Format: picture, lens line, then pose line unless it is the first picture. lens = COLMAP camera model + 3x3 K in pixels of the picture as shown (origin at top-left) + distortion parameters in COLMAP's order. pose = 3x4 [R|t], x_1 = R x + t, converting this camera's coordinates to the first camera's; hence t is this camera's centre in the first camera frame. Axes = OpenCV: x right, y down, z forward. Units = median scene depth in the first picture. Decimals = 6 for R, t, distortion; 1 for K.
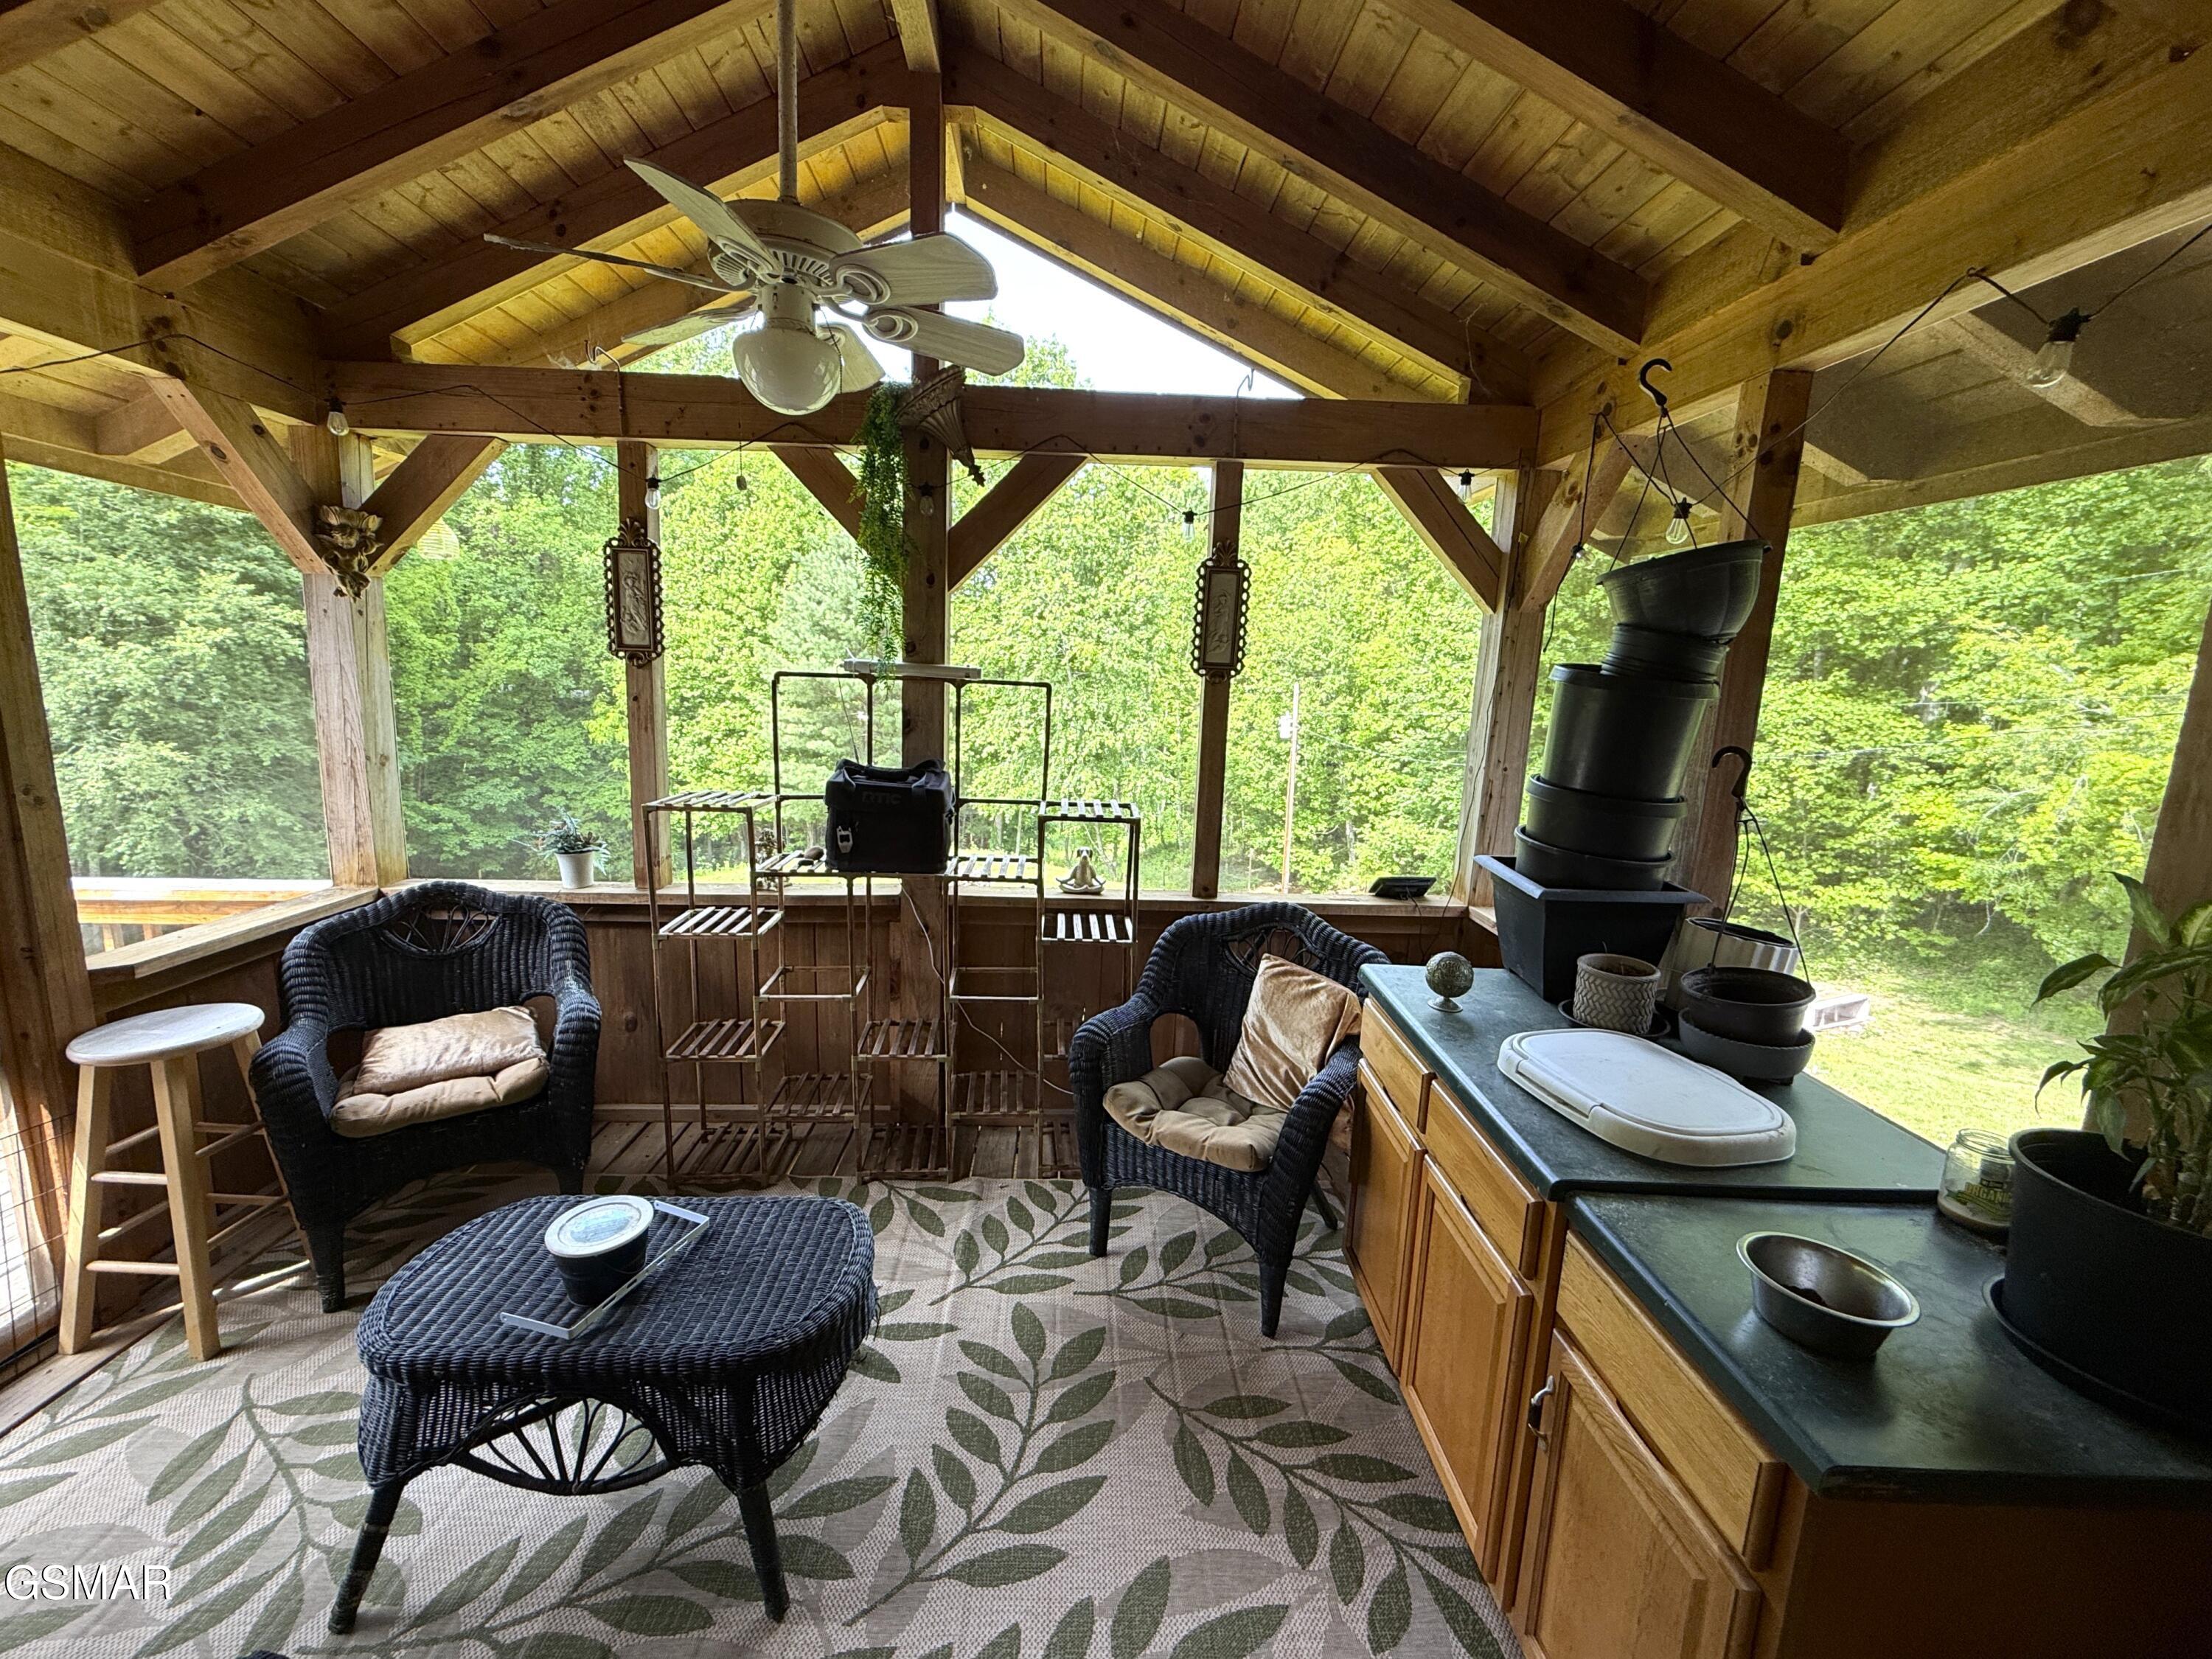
lens RADIAL K [[904.6, 0, 1106.0], [0, 904.6, 829.5], [0, 0, 1]] dist [-0.008427, 0.000413]
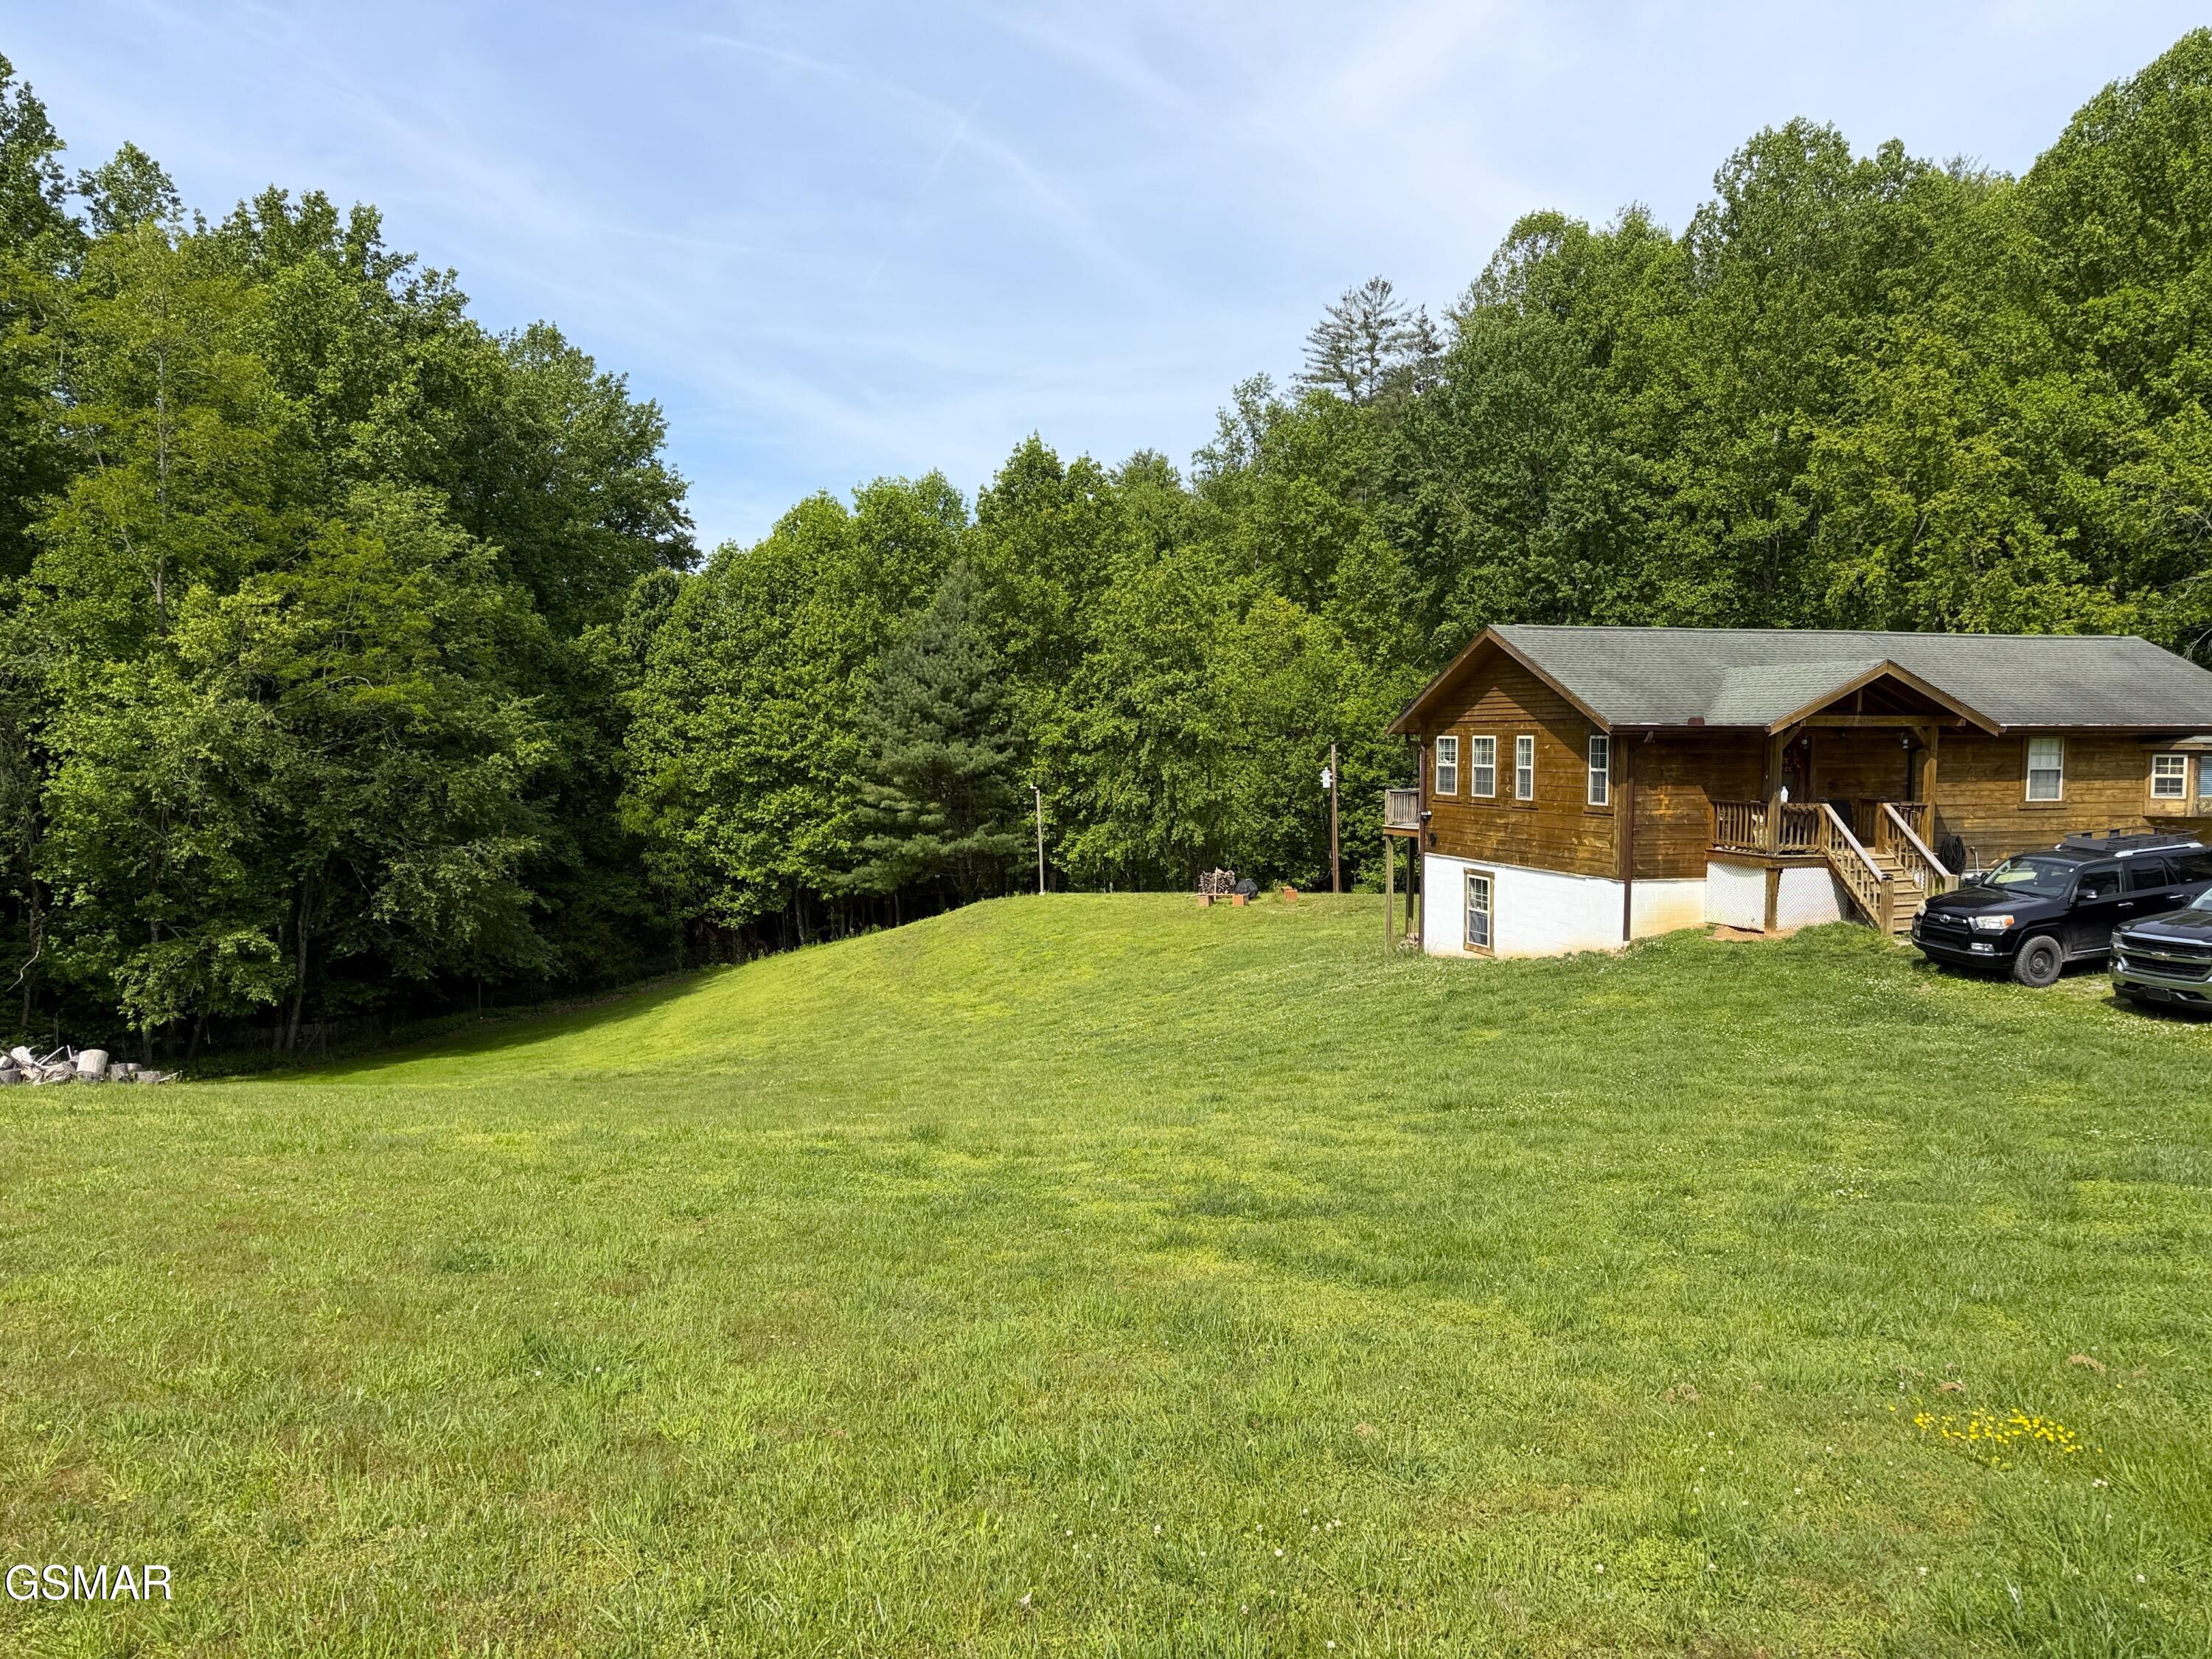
lens RADIAL K [[1565.7, 0, 1106.0], [0, 1565.7, 829.5], [0, 0, 1]] dist [0.122904, 0.001078]
pose [[0.961612, -0.061287, 0.267479, -0.584579], [0.088231, 0.992035, -0.089895, 0.106117], [-0.259840, 0.110044, 0.959361, -0.850755]]
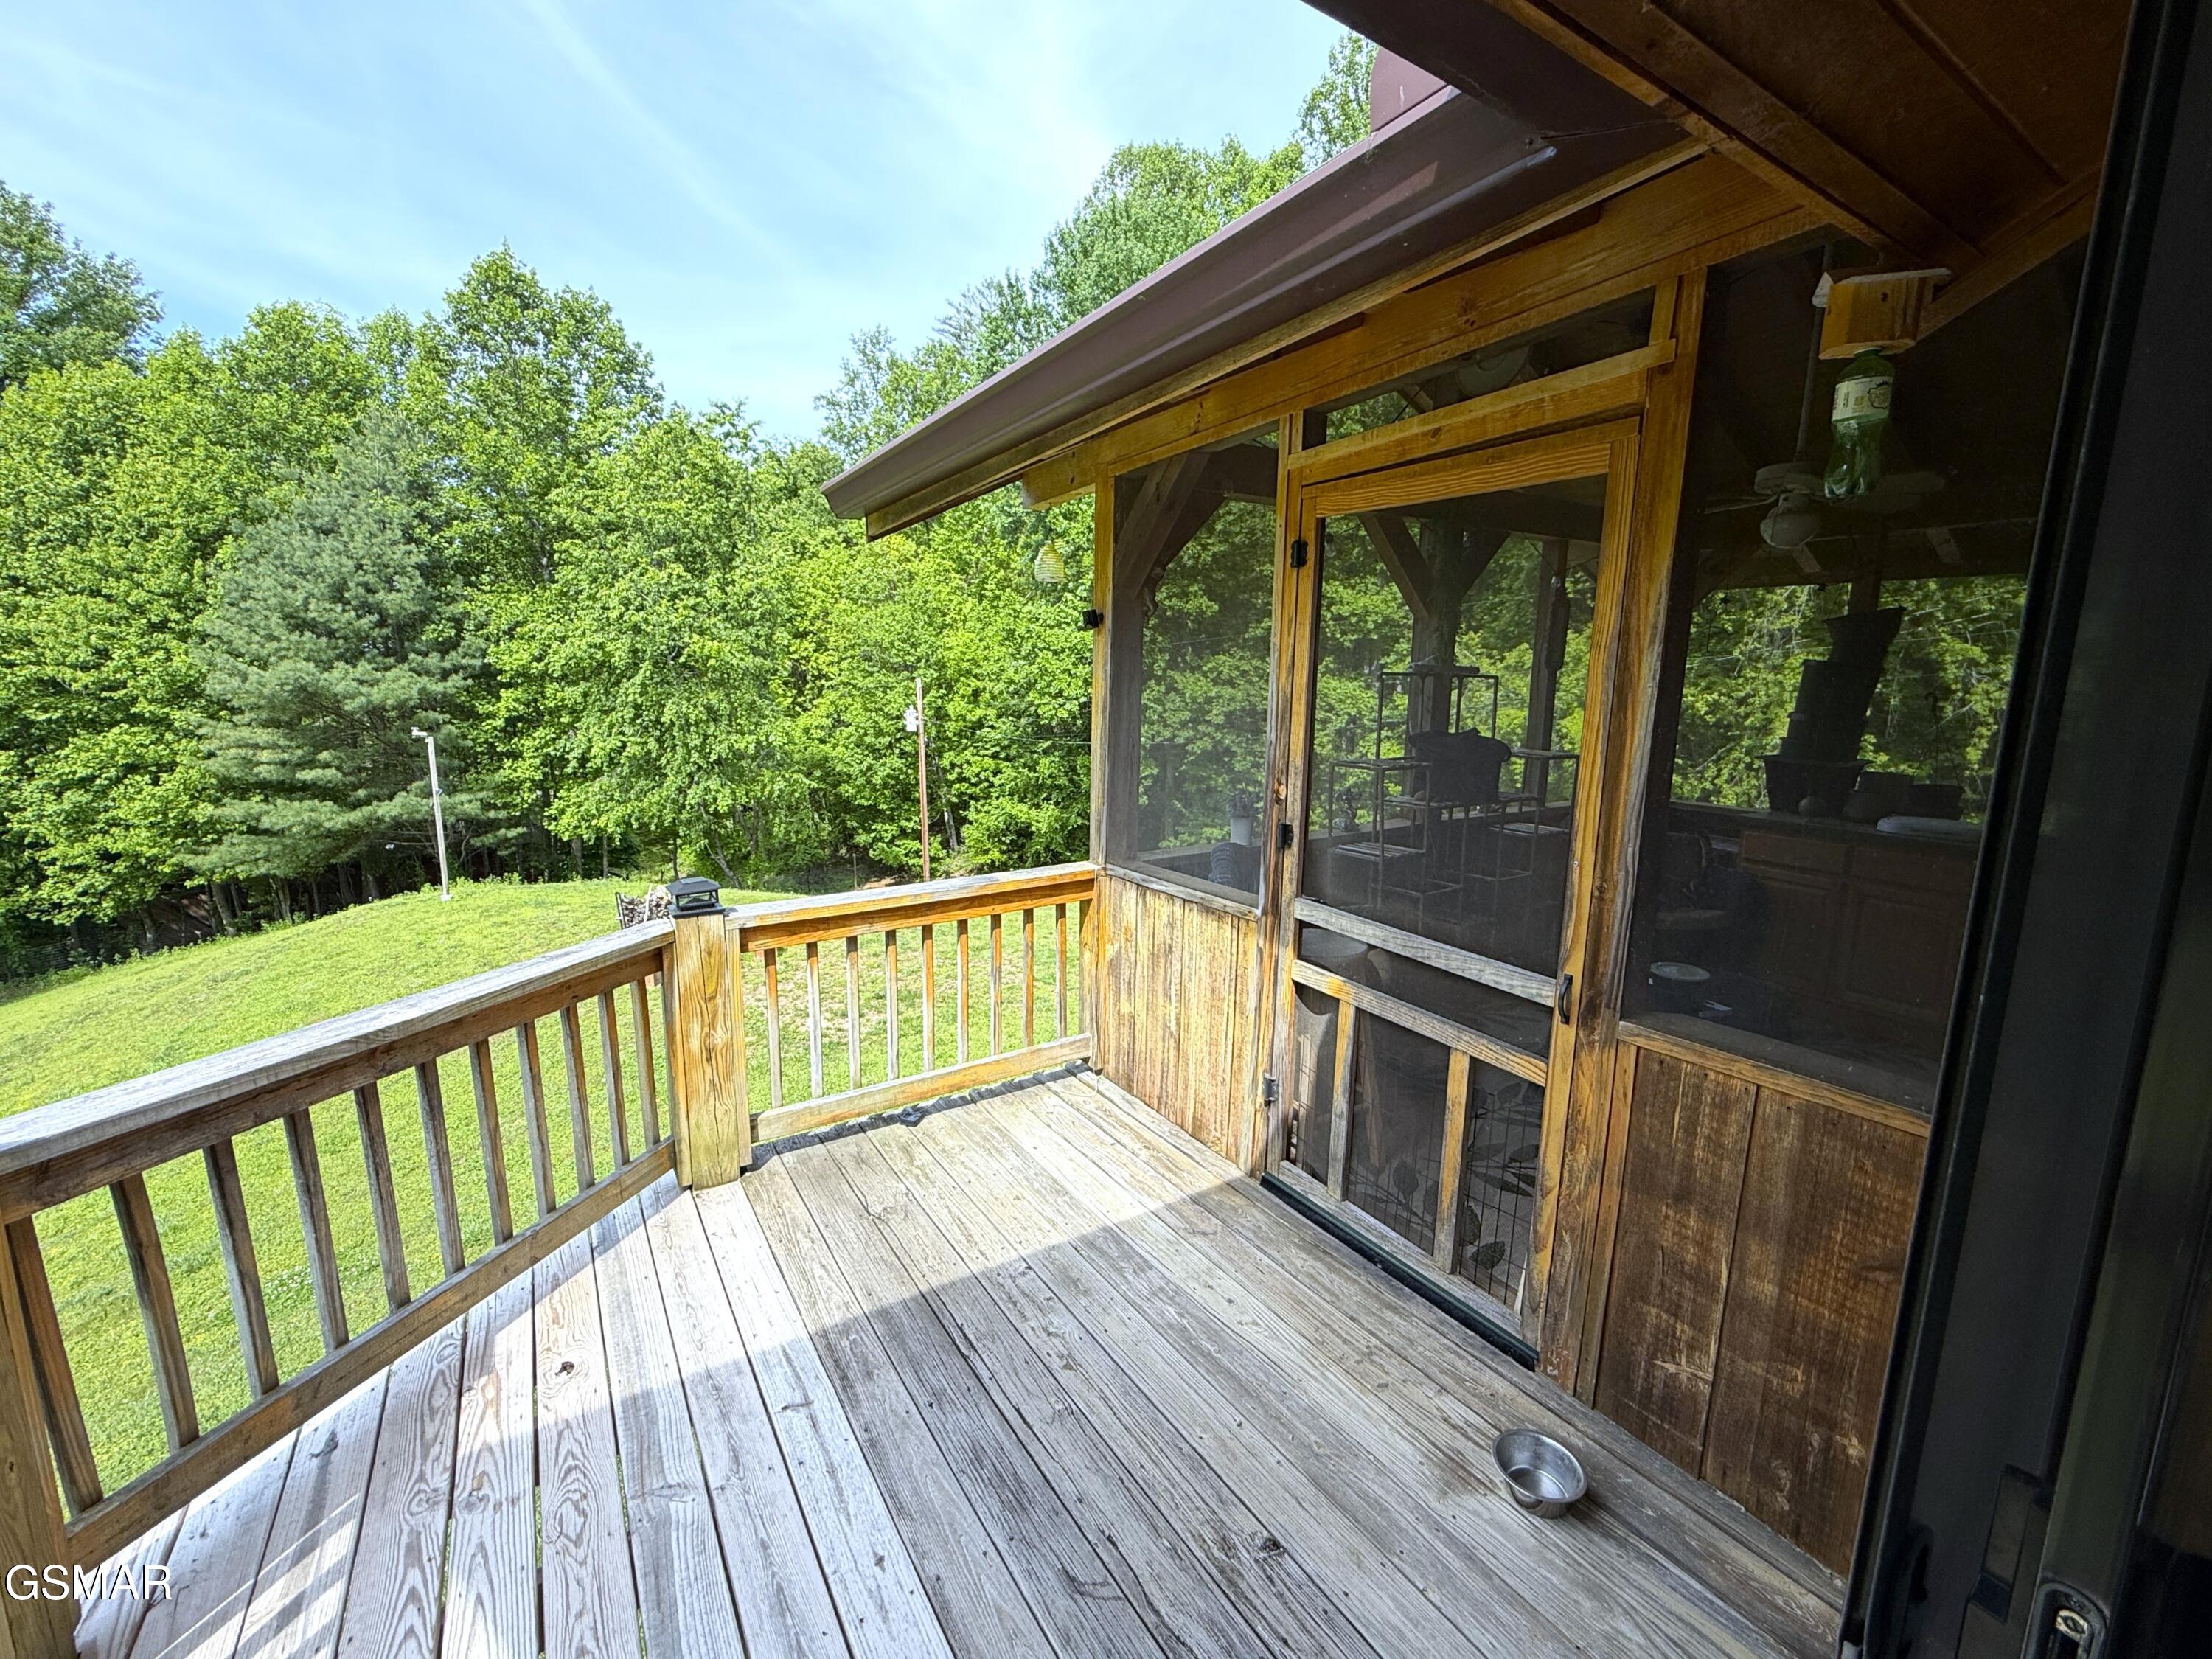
lens RADIAL K [[904.6, 0, 1106.0], [0, 904.6, 829.5], [0, 0, 1]] dist [-0.008427, 0.000413]
pose [[0.860217, -0.108874, 0.498169, -0.118014], [0.106320, 0.993764, 0.033596, -0.001169], [-0.498721, 0.024066, 0.866429, 0.004786]]
